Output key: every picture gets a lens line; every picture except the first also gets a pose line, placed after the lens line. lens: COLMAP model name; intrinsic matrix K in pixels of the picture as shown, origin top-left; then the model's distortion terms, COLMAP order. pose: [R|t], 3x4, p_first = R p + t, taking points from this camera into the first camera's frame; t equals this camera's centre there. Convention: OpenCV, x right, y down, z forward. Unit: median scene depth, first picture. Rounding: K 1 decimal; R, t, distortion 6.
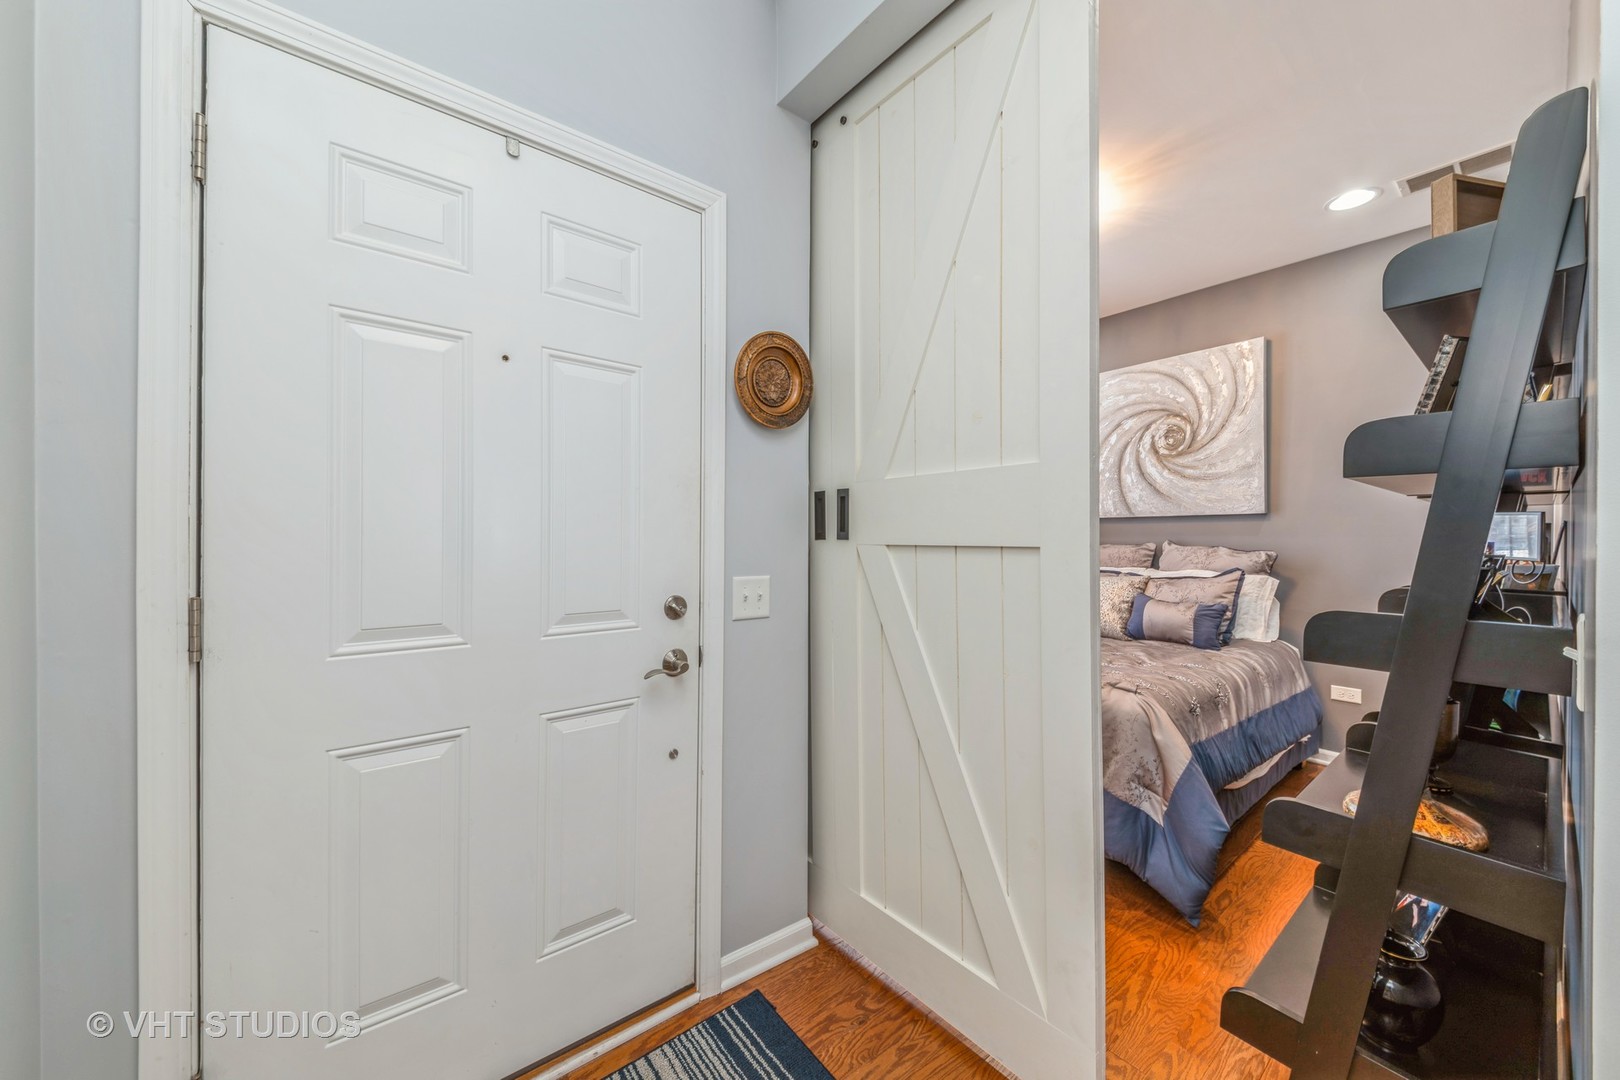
lens RADIAL K [[587.7, 0, 810.0], [0, 587.7, 540.0], [0, 0, 1]] dist [-0.000389, -0.000077]
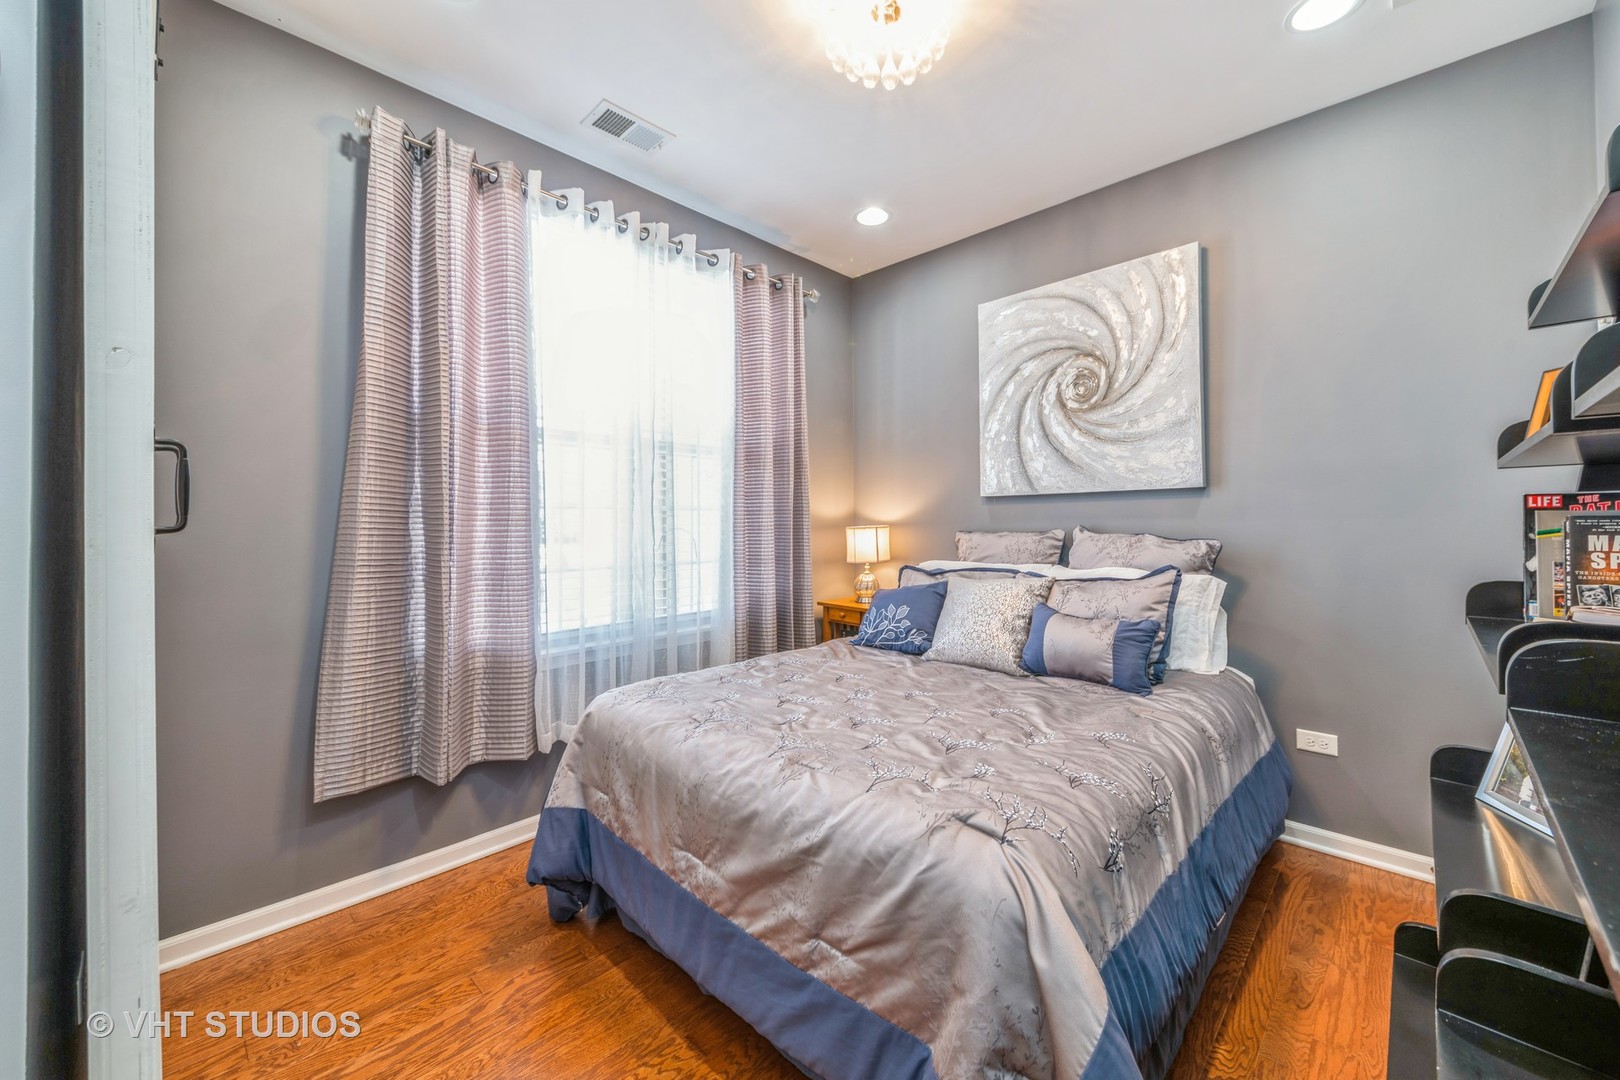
lens RADIAL K [[638.2, 0, 827.4], [0, 638.2, 520.4], [0, 0, 1]] dist [0.020470, -0.000283]
pose [[0.988106, -0.011901, 0.153312, 0.196374], [0.013579, 0.999859, -0.009901, -0.002837], [-0.153172, 0.011865, 0.988128, 0.289961]]
